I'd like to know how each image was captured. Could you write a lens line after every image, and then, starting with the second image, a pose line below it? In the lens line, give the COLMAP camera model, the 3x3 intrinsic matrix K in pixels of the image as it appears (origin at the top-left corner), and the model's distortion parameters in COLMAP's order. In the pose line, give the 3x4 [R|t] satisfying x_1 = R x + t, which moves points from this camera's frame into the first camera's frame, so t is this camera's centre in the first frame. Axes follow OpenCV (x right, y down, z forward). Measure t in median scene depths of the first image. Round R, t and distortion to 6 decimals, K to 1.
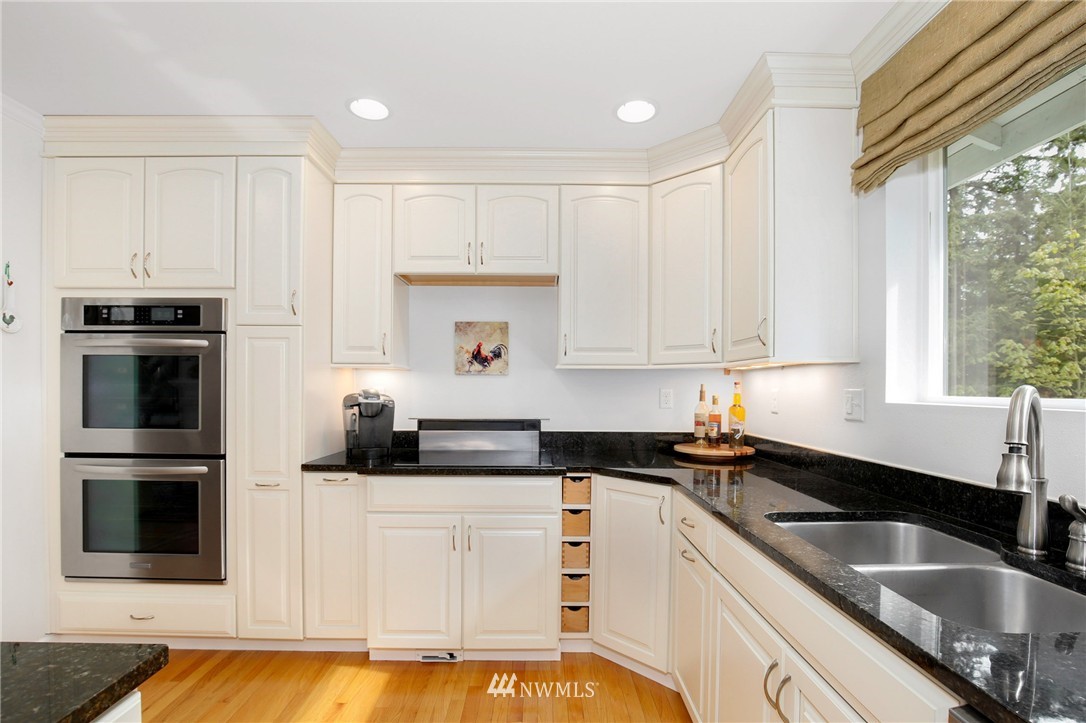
lens RADIAL K [[507.9, 0, 546.8], [0, 507.9, 386.7], [0, 0, 1]] dist [-0.037621, 0.006703]
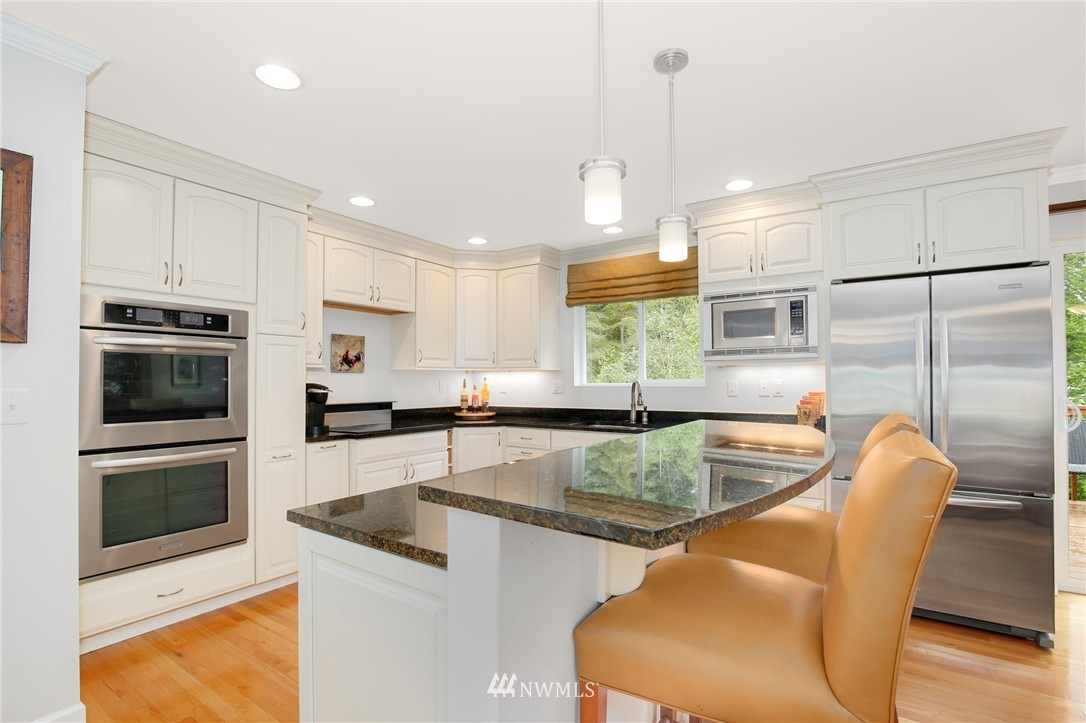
lens RADIAL K [[501.9, 0, 545.9], [0, 501.9, 374.6], [0, 0, 1]] dist [-0.040898, 0.007501]
pose [[0.563165, 0.005112, 0.826328, -1.238531], [0.000865, 0.999977, -0.006776, -0.009763], [-0.826344, 0.004531, 0.563148, -0.309189]]
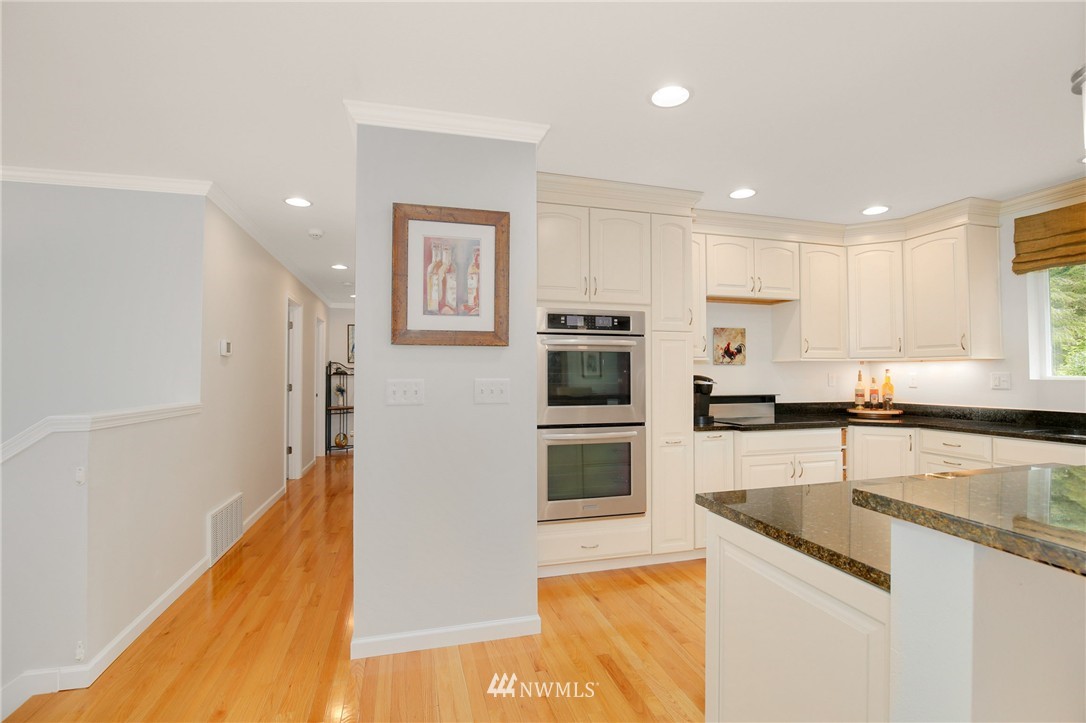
lens RADIAL K [[497.1, 0, 543.4], [0, 497.1, 363.5], [0, 0, 1]] dist [-0.040610, 0.007464]
pose [[0.967433, 0.000037, 0.253126, -1.271441], [0.003992, 0.999873, -0.015405, -0.009625], [-0.253094, 0.015914, 0.967311, -0.284780]]
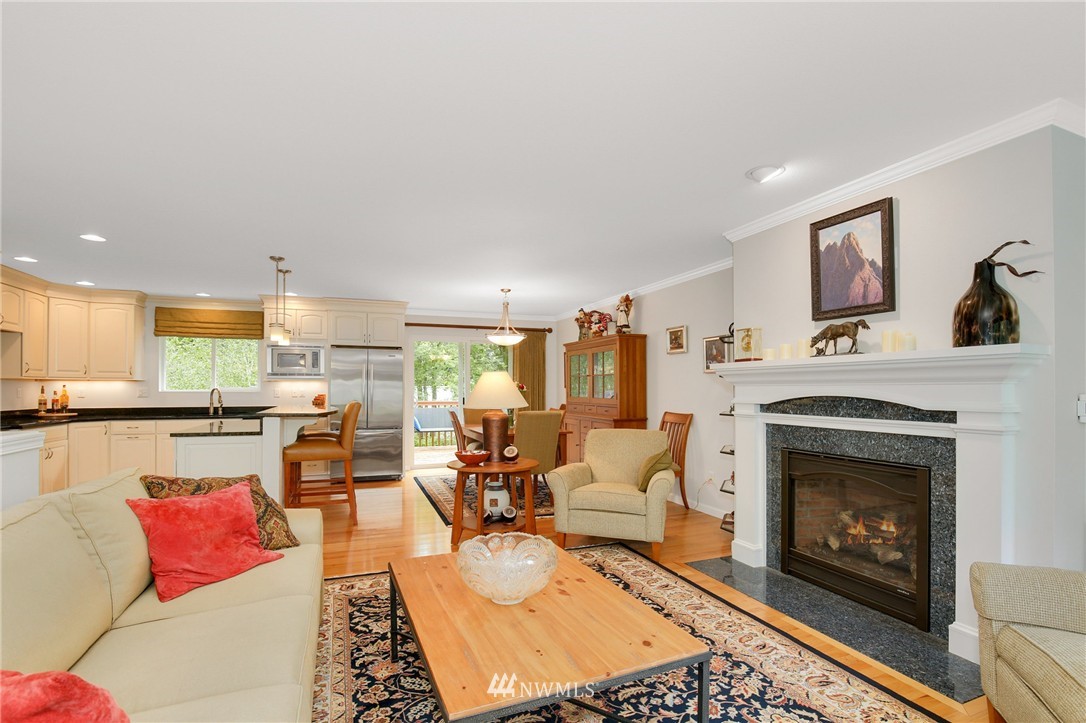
lens RADIAL K [[507.9, 0, 546.8], [0, 507.9, 386.7], [0, 0, 1]] dist [-0.037621, 0.006703]
pose [[-0.366925, -0.002419, 0.930247, -2.993148], [-0.009052, 0.999959, -0.000971, -0.023893], [-0.930207, -0.008777, -0.366932, -0.292659]]
